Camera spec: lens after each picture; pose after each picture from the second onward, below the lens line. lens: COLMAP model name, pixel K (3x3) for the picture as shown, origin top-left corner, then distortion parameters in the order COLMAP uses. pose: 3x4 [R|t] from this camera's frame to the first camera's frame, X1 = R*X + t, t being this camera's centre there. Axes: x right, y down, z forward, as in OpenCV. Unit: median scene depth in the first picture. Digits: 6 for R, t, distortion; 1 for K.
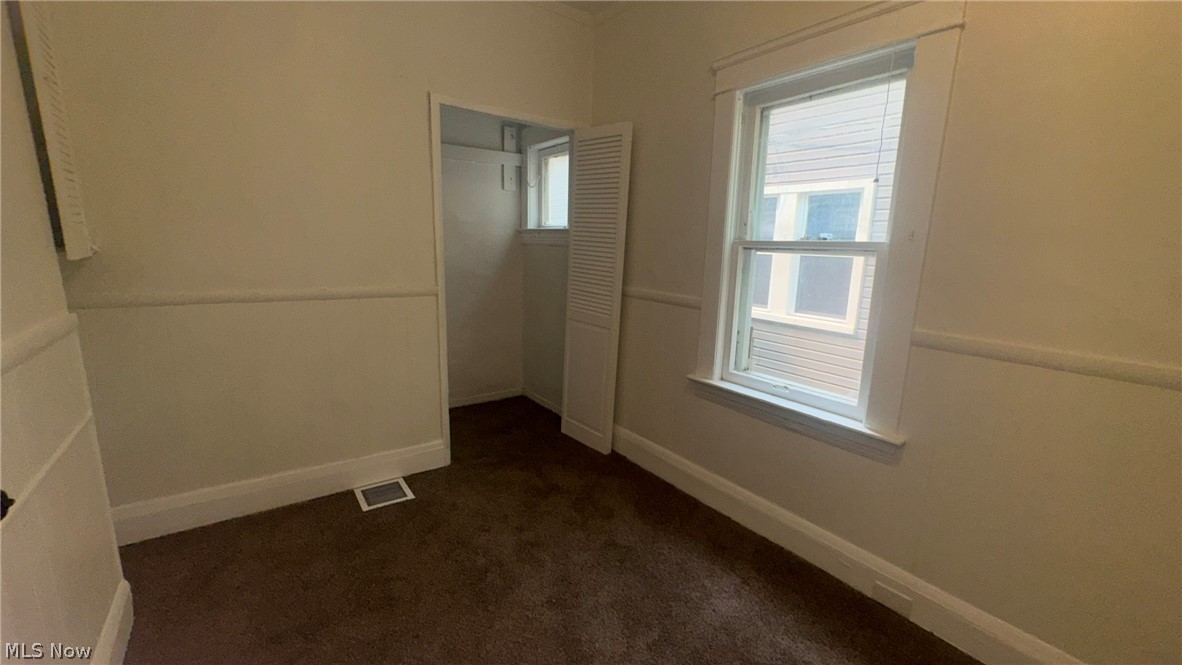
lens RADIAL K [[477.4, 0, 593.2], [0, 477.4, 332.5], [0, 0, 1]] dist [0.000788, -0.000201]
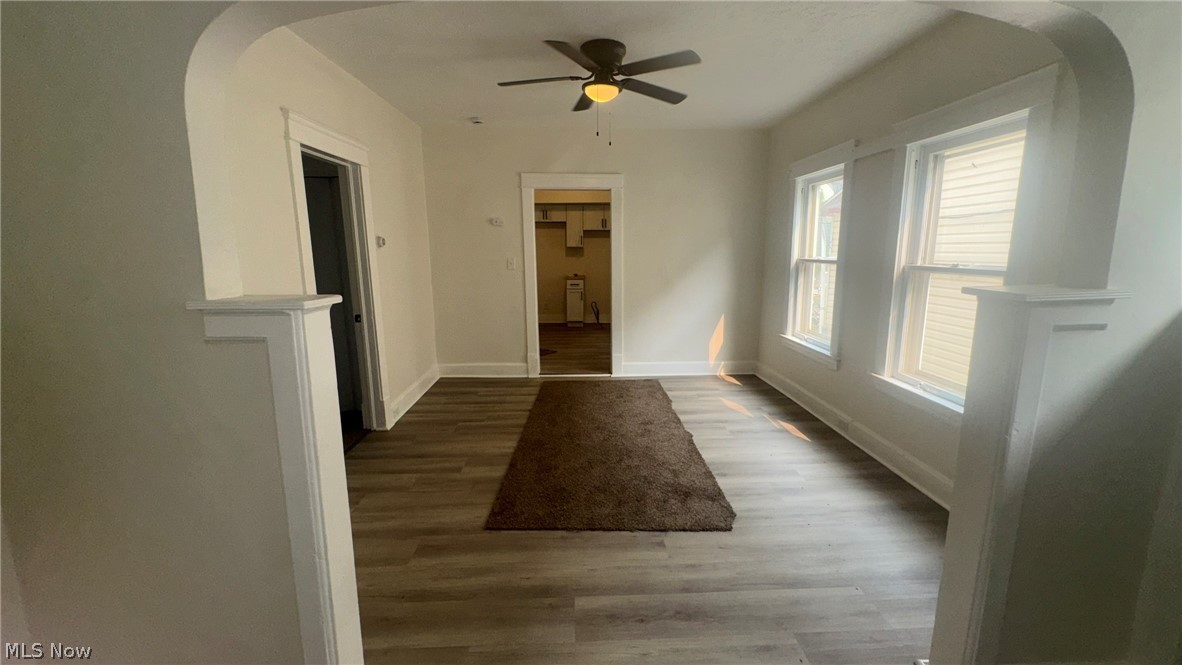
lens RADIAL K [[477.4, 0, 593.2], [0, 477.4, 332.5], [0, 0, 1]] dist [0.000788, -0.000201]
pose [[0.825839, 0.114940, -0.552069, 0.376622], [-0.134644, 0.990882, 0.004886, 0.104652], [0.547596, 0.070298, 0.833784, -0.533150]]
